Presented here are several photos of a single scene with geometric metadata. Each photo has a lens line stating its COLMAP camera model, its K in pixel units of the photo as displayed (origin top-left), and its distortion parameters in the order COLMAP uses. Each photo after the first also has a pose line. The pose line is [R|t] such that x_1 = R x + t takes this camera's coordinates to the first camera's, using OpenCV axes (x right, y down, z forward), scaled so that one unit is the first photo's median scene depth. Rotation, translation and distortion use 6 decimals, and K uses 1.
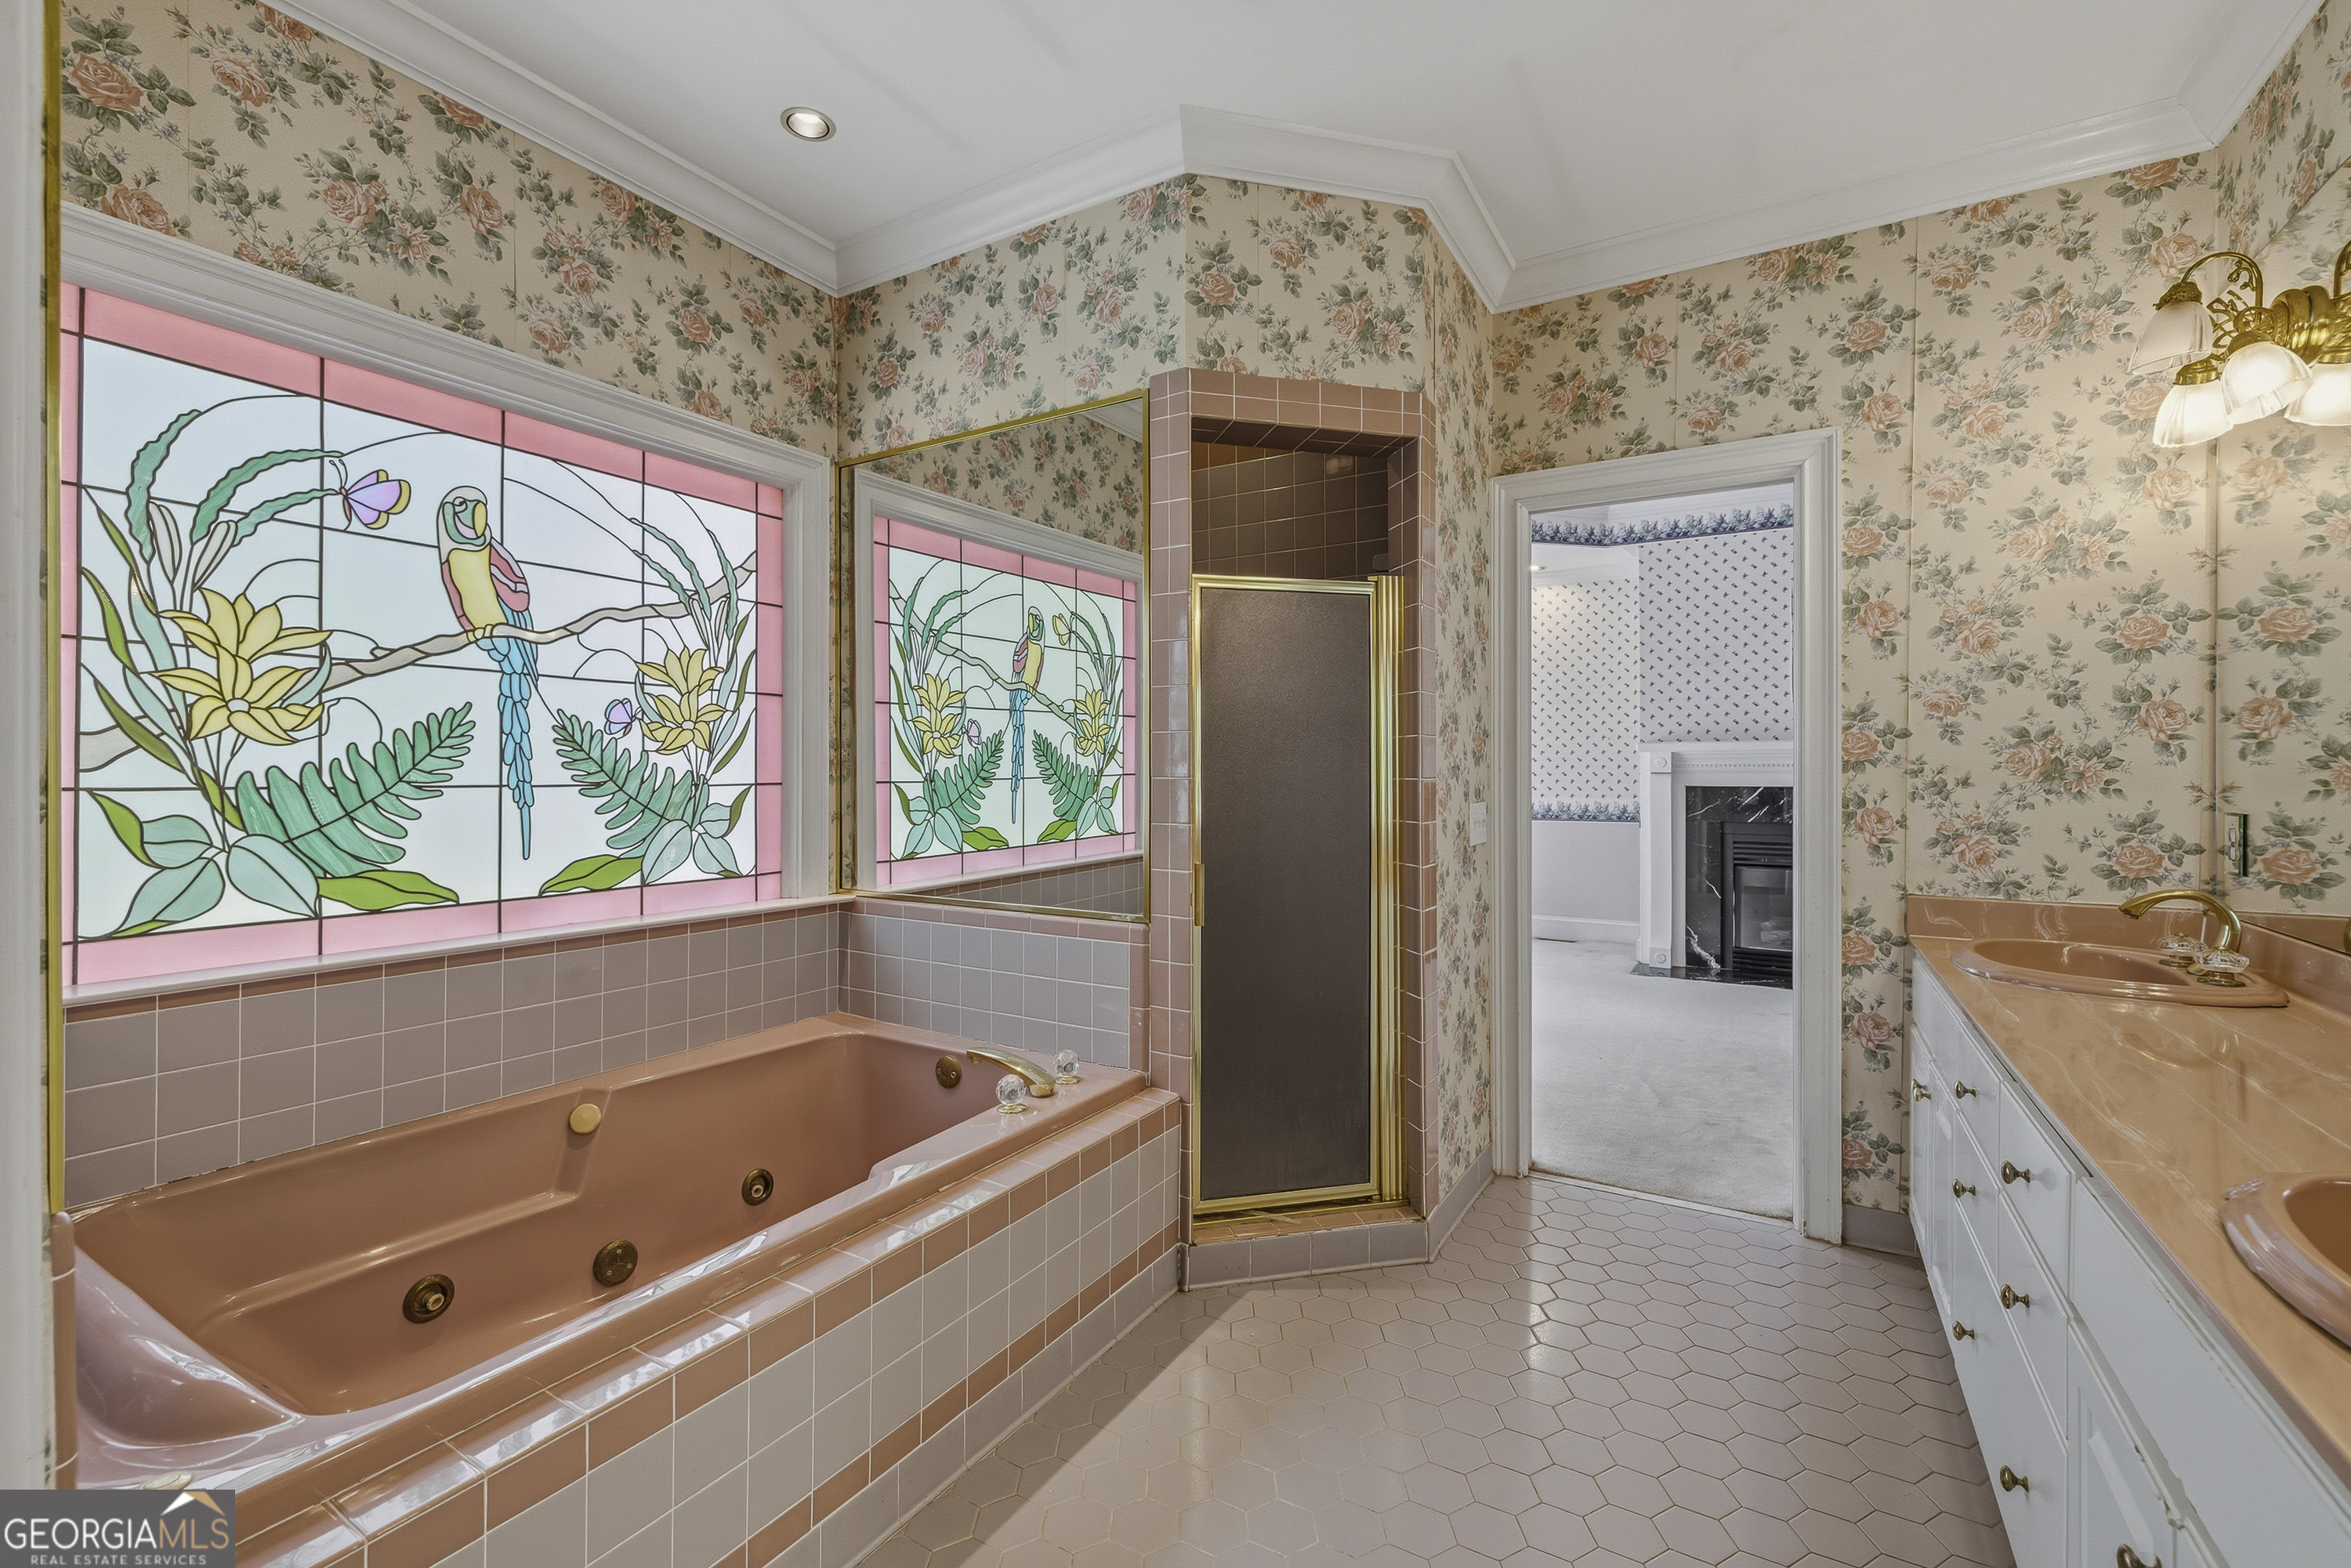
lens RADIAL K [[1064.2, 0, 1165.7], [0, 1064.2, 781.7], [0, 0, 1]] dist [0.020838, -0.000291]
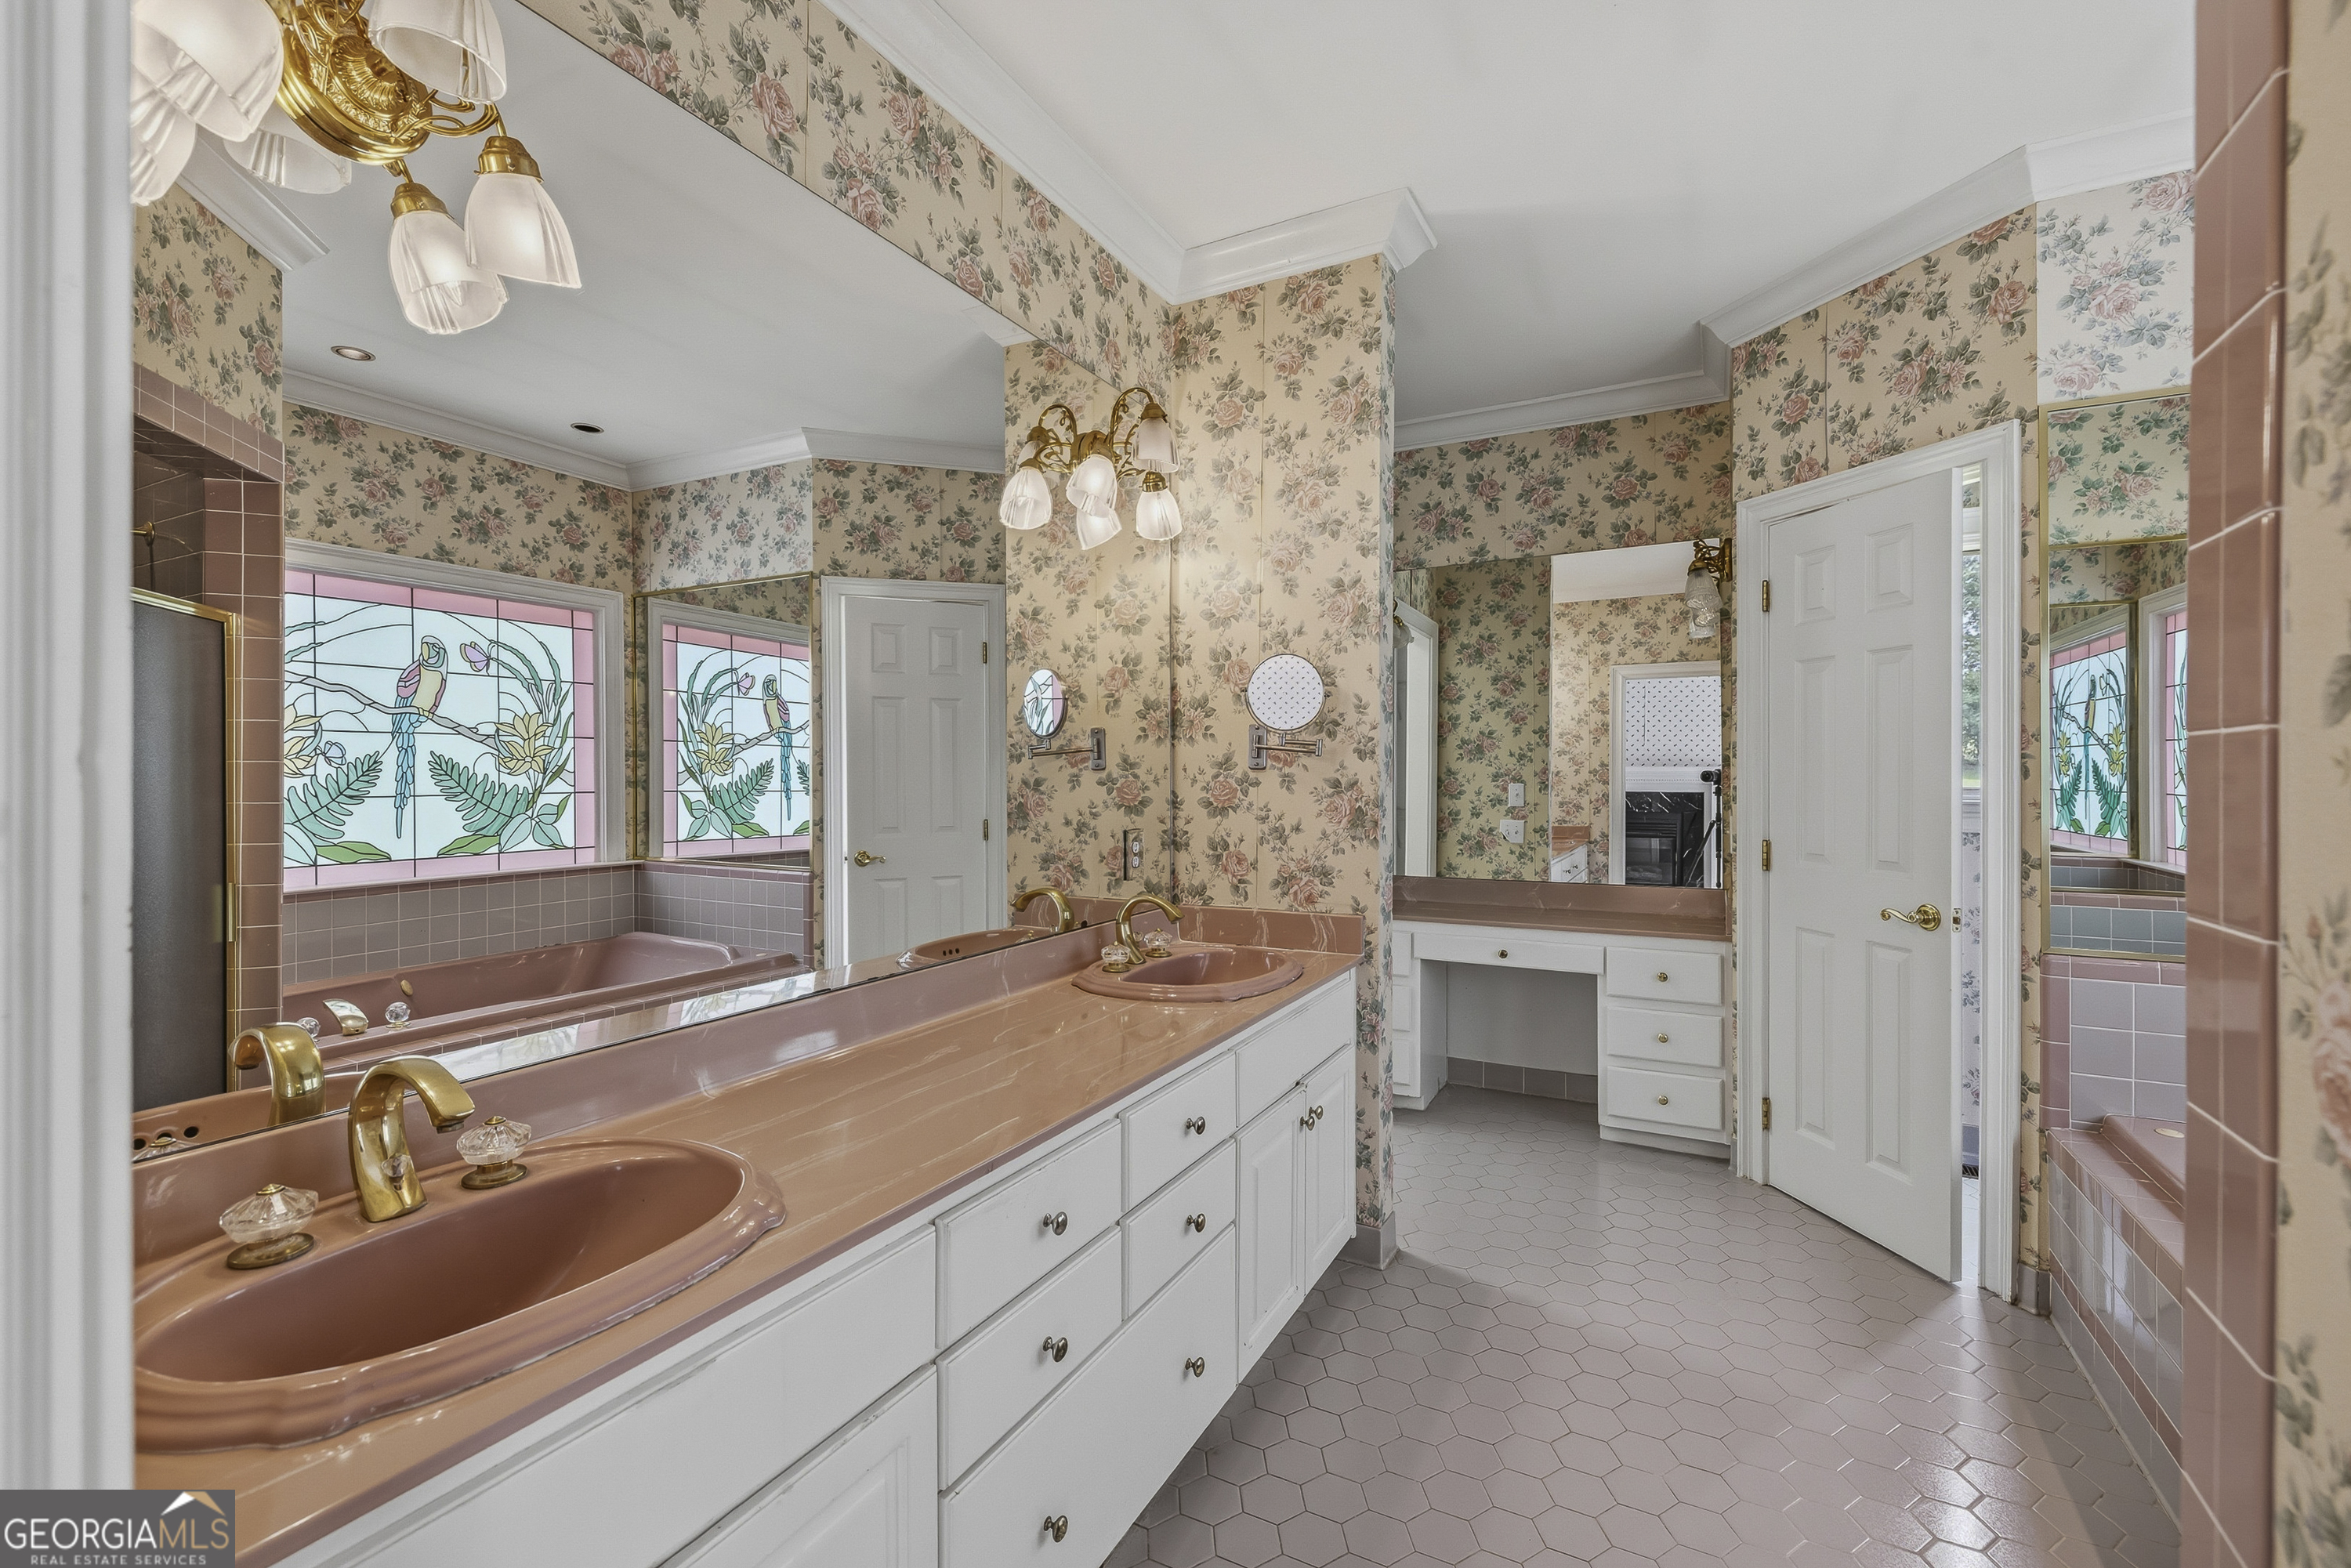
lens RADIAL K [[1064.2, 0, 1179.5], [0, 1064.2, 792.1], [0, 0, 1]] dist [0.020838, -0.000291]
pose [[0.996032, -0.002872, 0.088949, 0.410825], [0.002930, 0.999996, -0.000523, -0.003447], [-0.088947, 0.000782, 0.996036, -0.111703]]
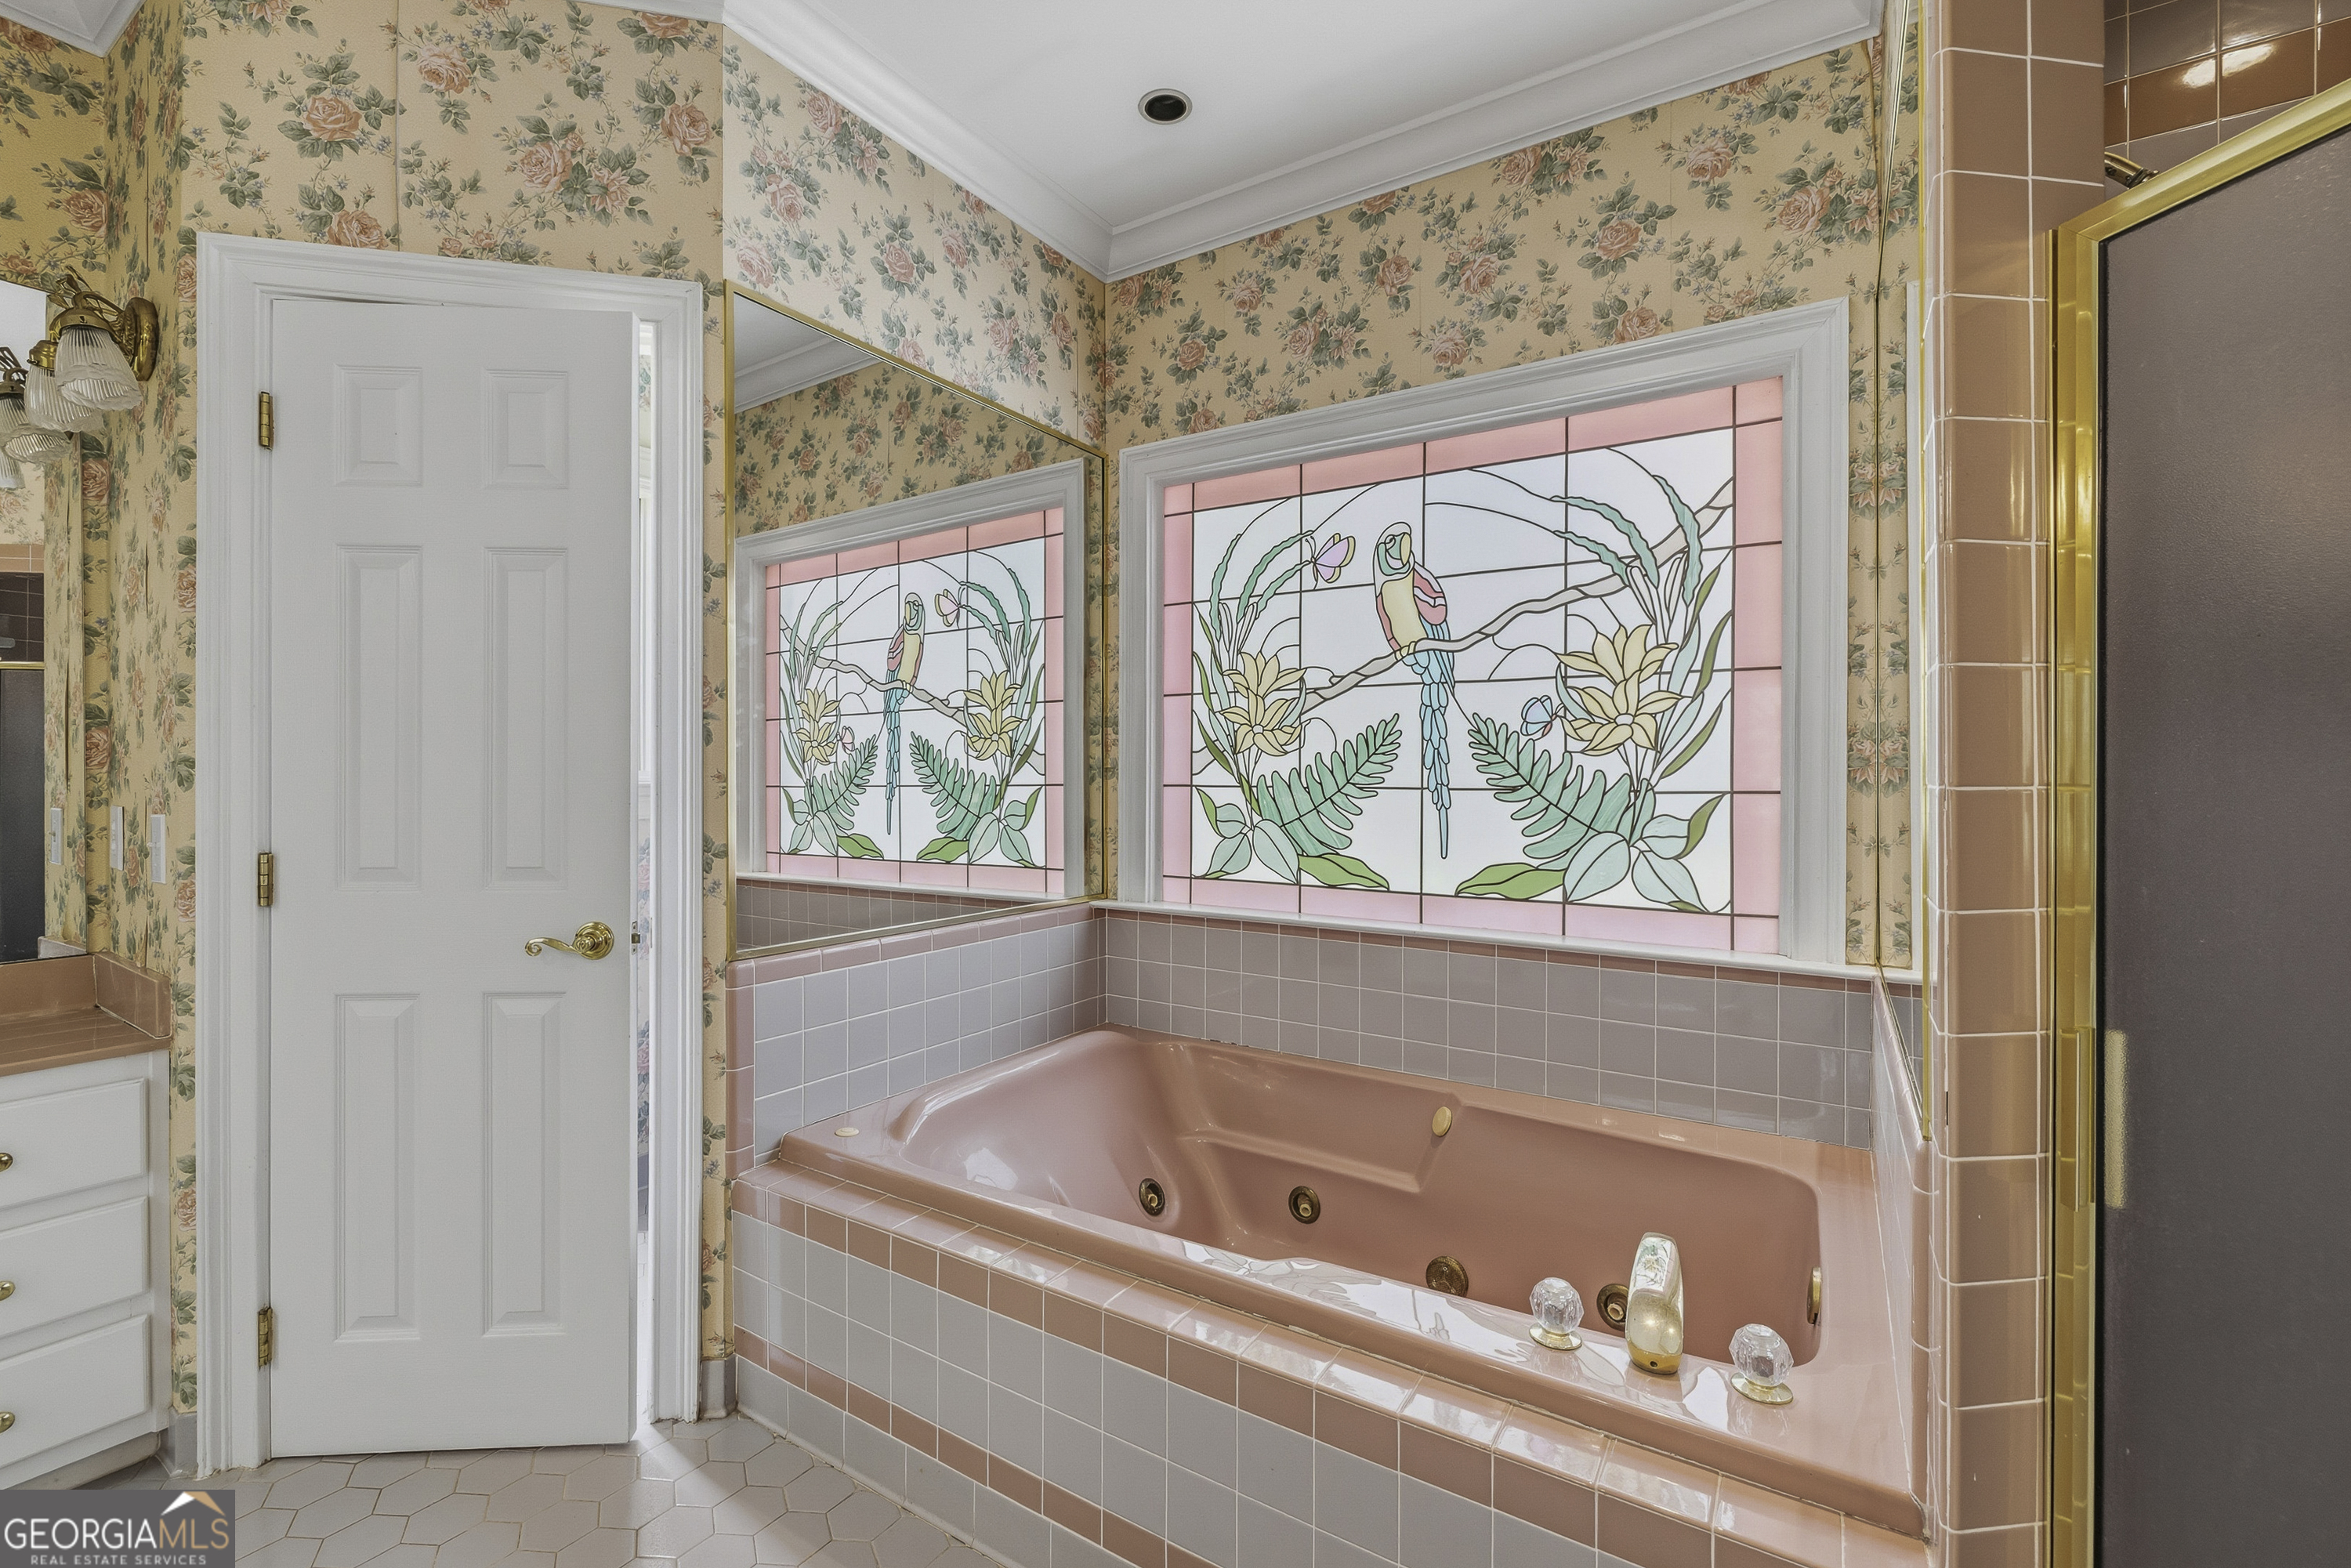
lens RADIAL K [[1064.2, 0, 1160.2], [0, 1064.2, 772.2], [0, 0, 1]] dist [0.020838, -0.000291]
pose [[-0.067170, 0.000726, -0.997741, 0.578781], [-0.008720, 0.999961, 0.001315, -0.013945], [0.997703, 0.008789, -0.067161, 0.981449]]
